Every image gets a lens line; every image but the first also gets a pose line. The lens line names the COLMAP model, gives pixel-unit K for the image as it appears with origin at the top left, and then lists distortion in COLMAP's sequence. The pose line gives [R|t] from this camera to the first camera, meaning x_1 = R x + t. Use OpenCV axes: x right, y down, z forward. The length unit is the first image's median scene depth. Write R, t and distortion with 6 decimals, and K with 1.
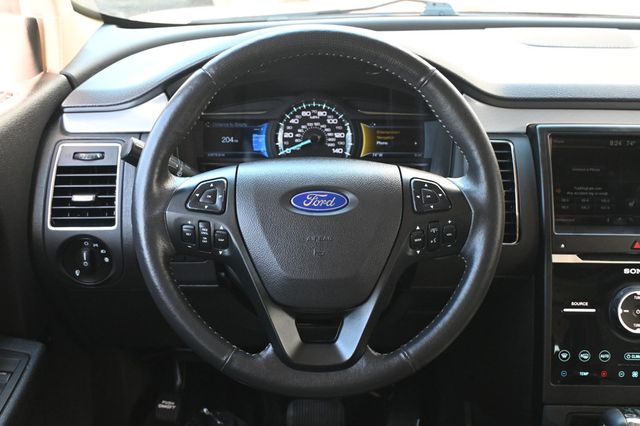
lens RADIAL K [[802.1, 0, 320.0], [0, 802.1, 213.0], [0, 0, 1]] dist [-0.005637, 0.023179]
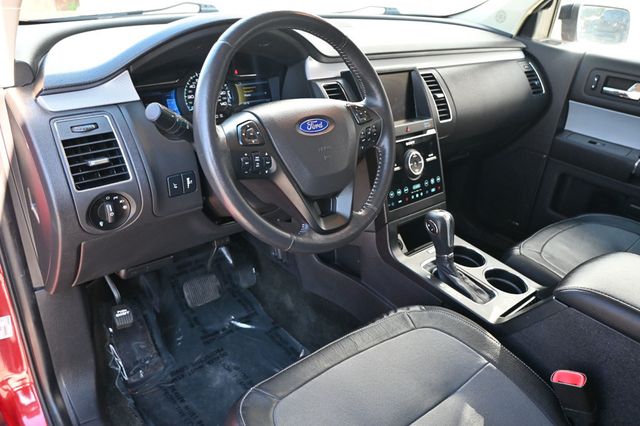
lens RADIAL K [[489.2, 0, 321.0], [0, 489.2, 197.9], [0, 0, 1]] dist [-0.029045, -0.002085]
pose [[0.759522, -0.236607, 0.605924, -0.492596], [0.177588, 0.971538, 0.156770, -0.020806], [-0.625771, -0.011465, 0.779923, 0.213457]]
